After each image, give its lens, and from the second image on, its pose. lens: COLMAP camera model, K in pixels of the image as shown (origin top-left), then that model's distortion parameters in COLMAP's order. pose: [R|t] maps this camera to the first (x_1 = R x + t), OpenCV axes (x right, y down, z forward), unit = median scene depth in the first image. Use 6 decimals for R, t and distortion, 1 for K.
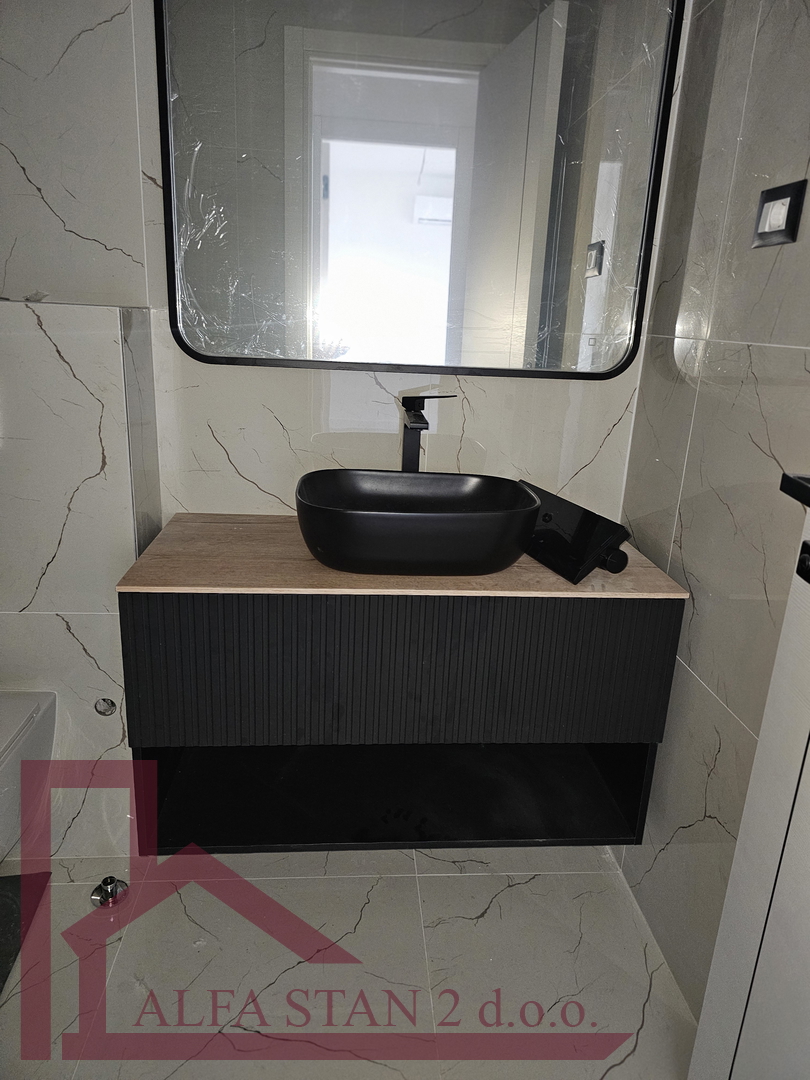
lens RADIAL K [[709.2, 0, 405.0], [0, 709.2, 540.0], [0, 0, 1]] dist [0.059439, -0.076651]
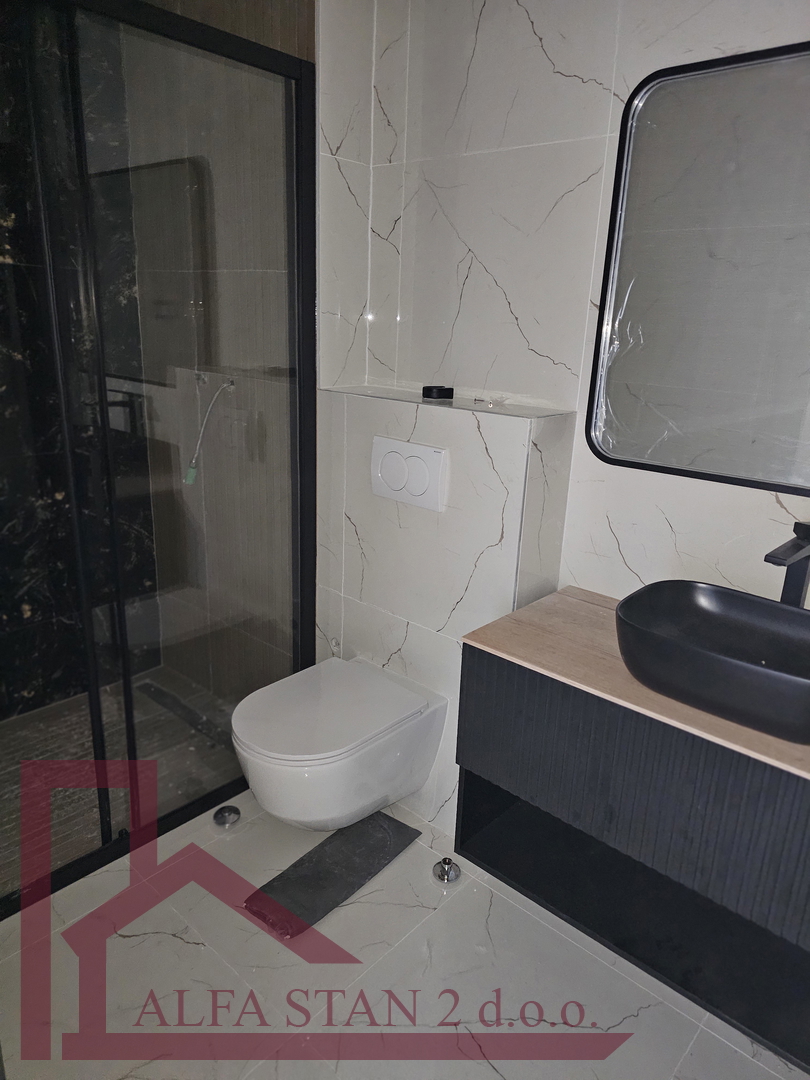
lens RADIAL K [[709.2, 0, 405.0], [0, 709.2, 540.0], [0, 0, 1]] dist [0.059439, -0.076651]
pose [[0.686604, 0.191107, -0.701465, 0.342747], [-0.219890, 0.974233, 0.050188, -0.129934], [0.692981, 0.119786, 0.710935, 0.000143]]
